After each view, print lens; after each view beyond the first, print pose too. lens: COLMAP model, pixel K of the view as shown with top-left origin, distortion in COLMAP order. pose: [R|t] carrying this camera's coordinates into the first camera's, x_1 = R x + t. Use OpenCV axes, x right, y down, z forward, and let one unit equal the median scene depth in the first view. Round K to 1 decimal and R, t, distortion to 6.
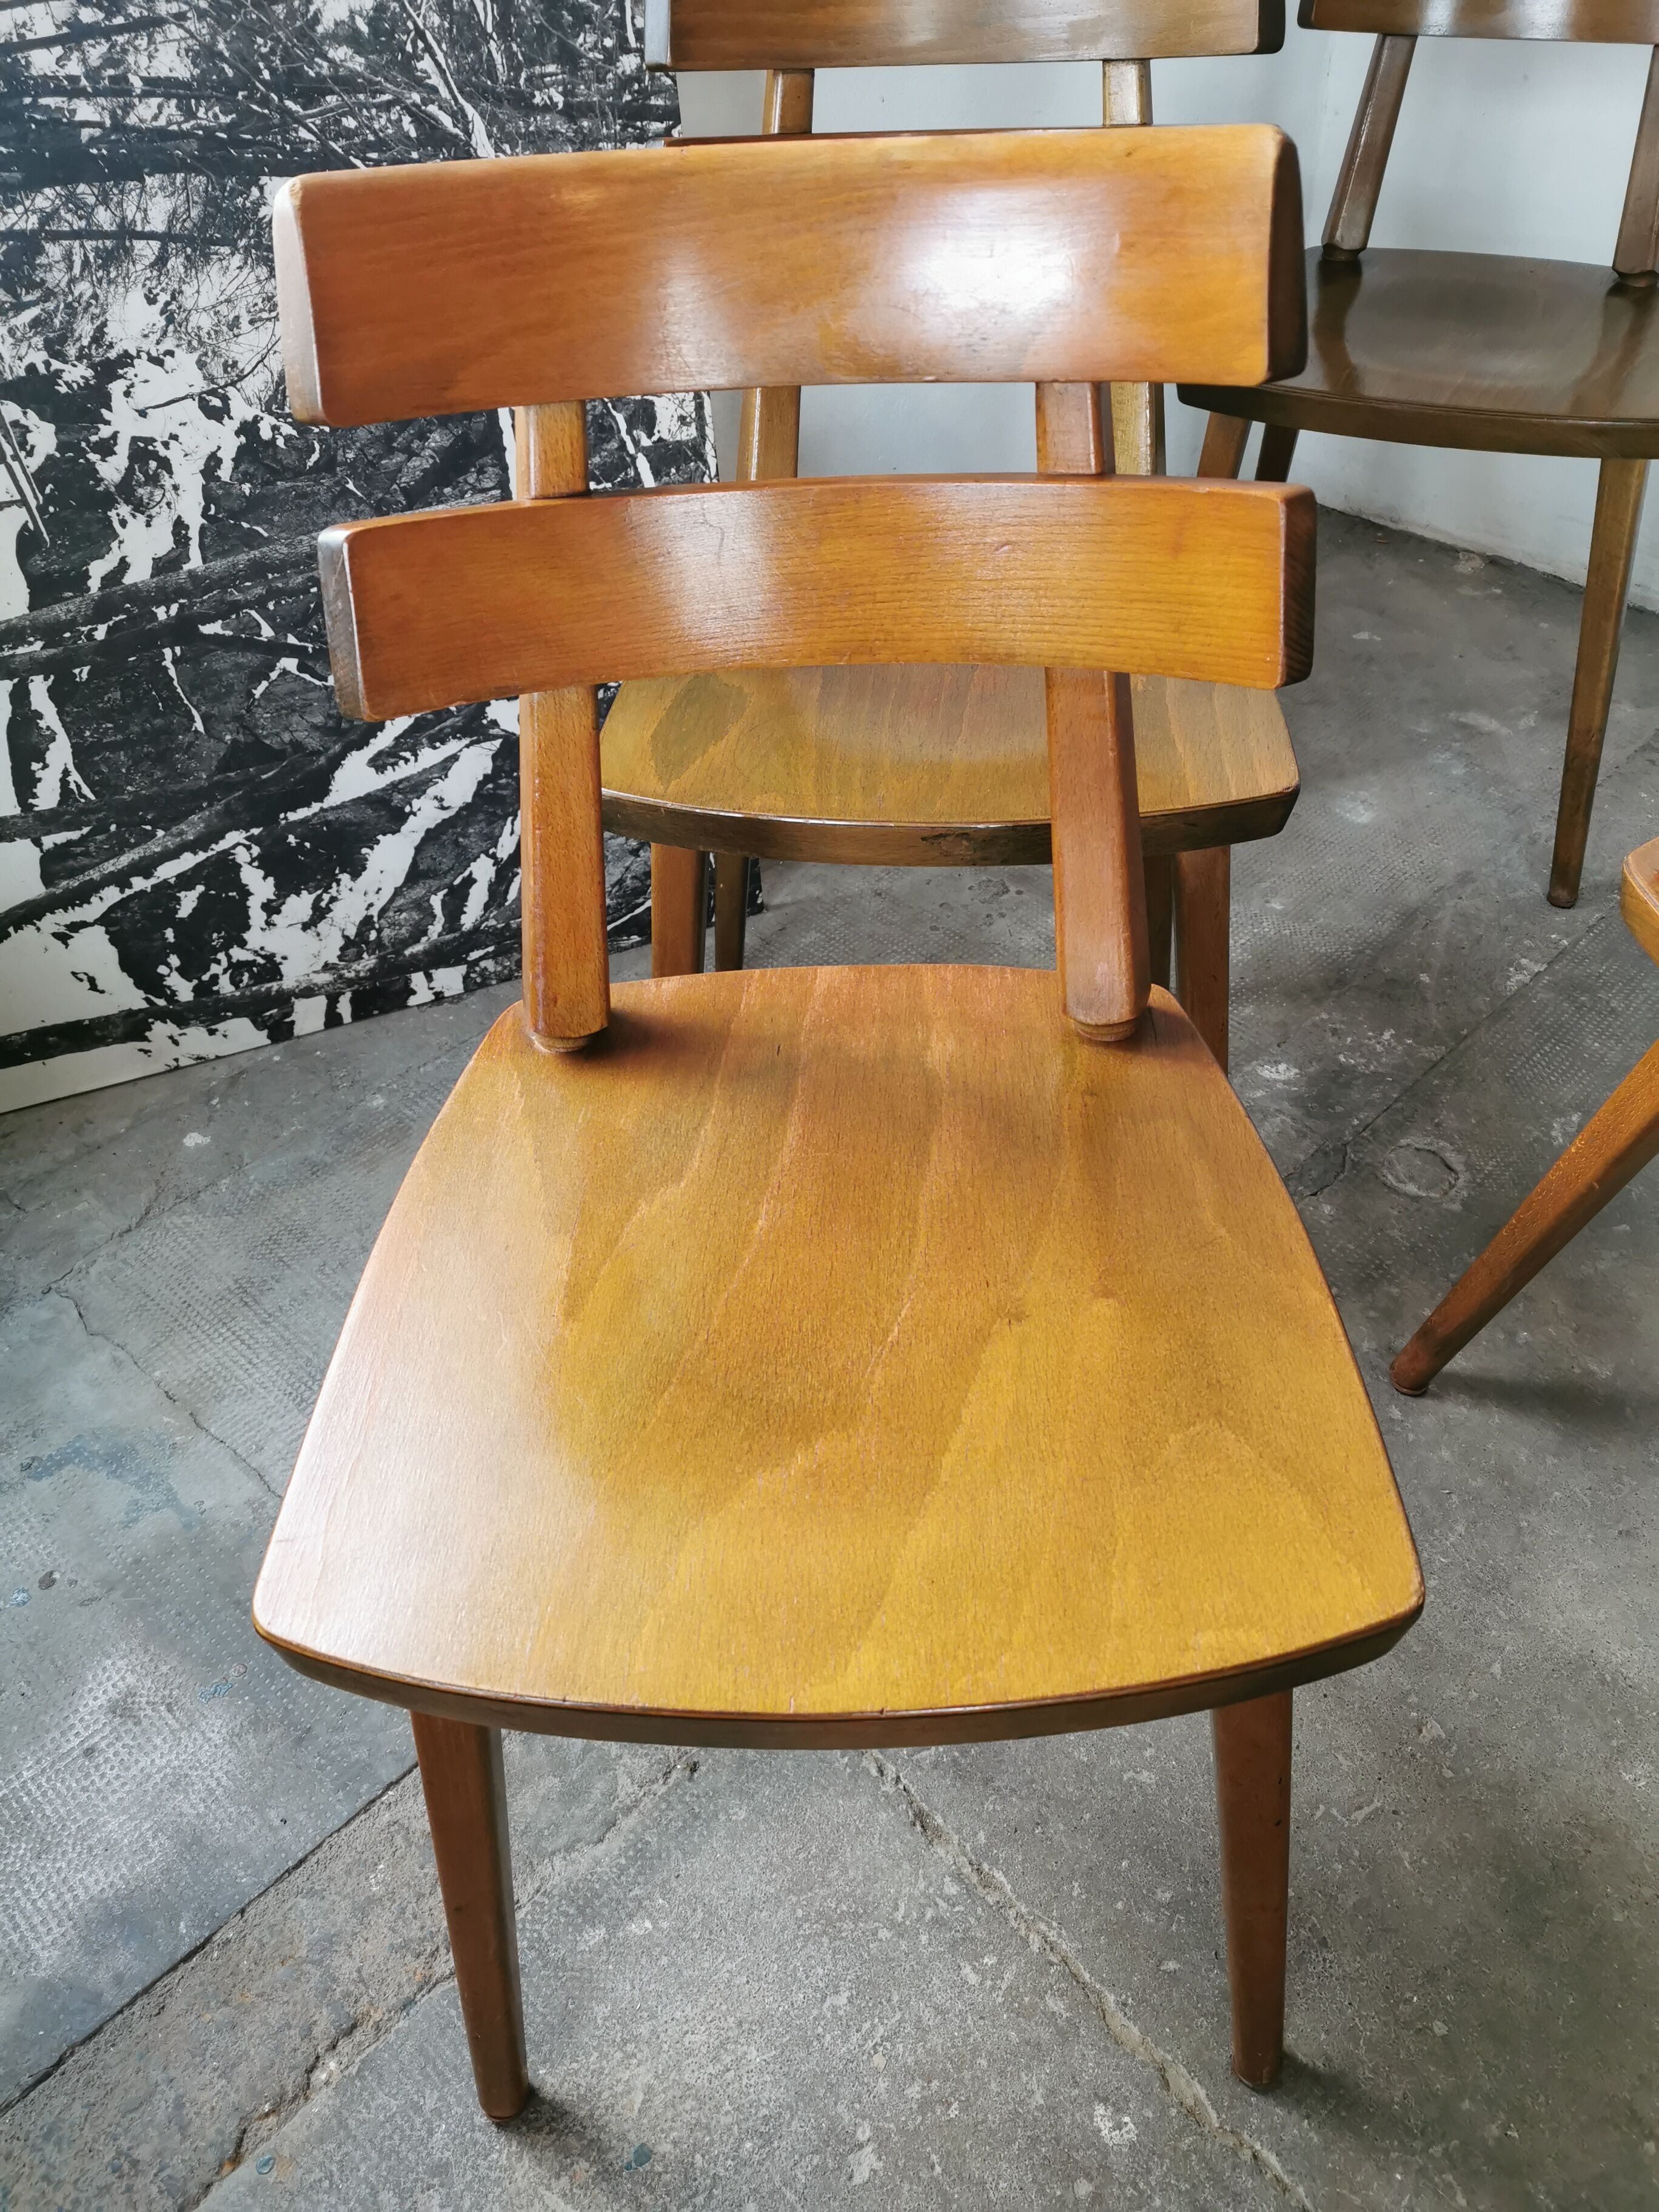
lens RADIAL K [[1704.9, 0, 831.6], [0, 1704.9, 1103.2], [0, 0, 1]] dist [0.069621, -0.098513]
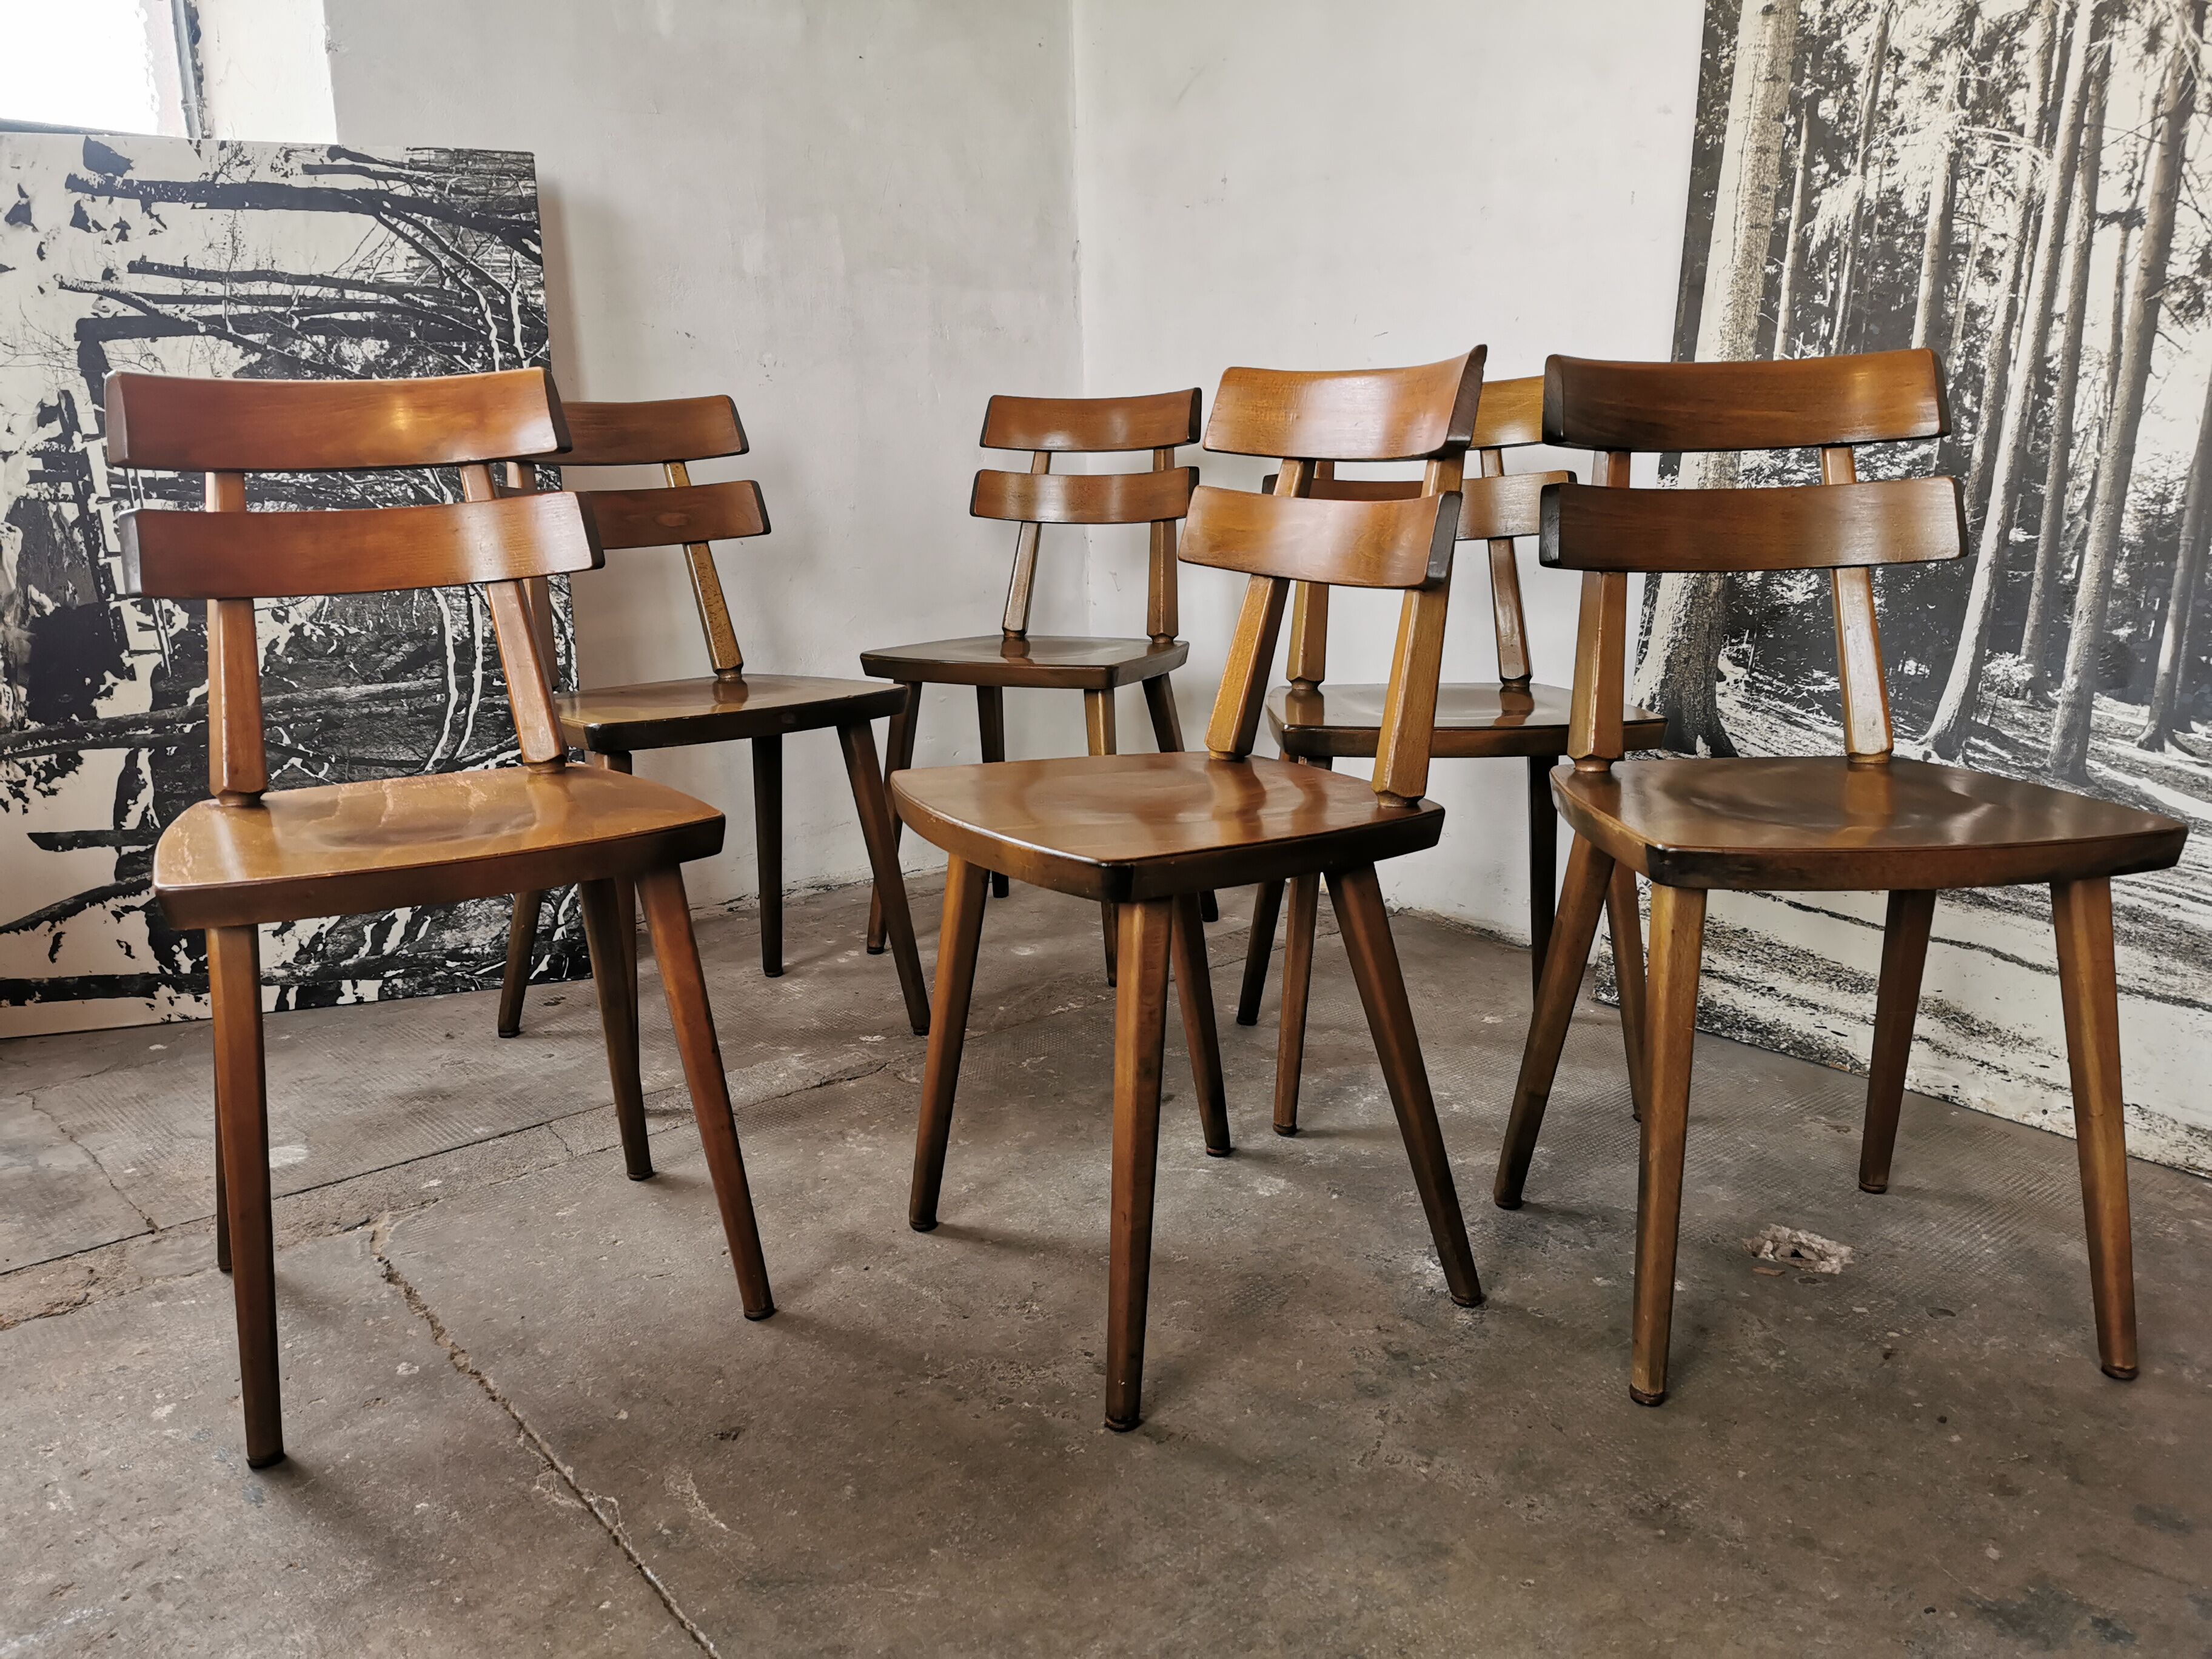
lens RADIAL K [[1704.9, 0, 1102.7], [0, 1704.9, 821.7], [0, 0, 1]] dist [0.069621, -0.098513]
pose [[0.997561, 0.038653, -0.058120, 0.568394], [-0.062712, 0.861902, -0.503182, 0.589836], [0.030644, 0.505599, 0.862224, -0.409030]]
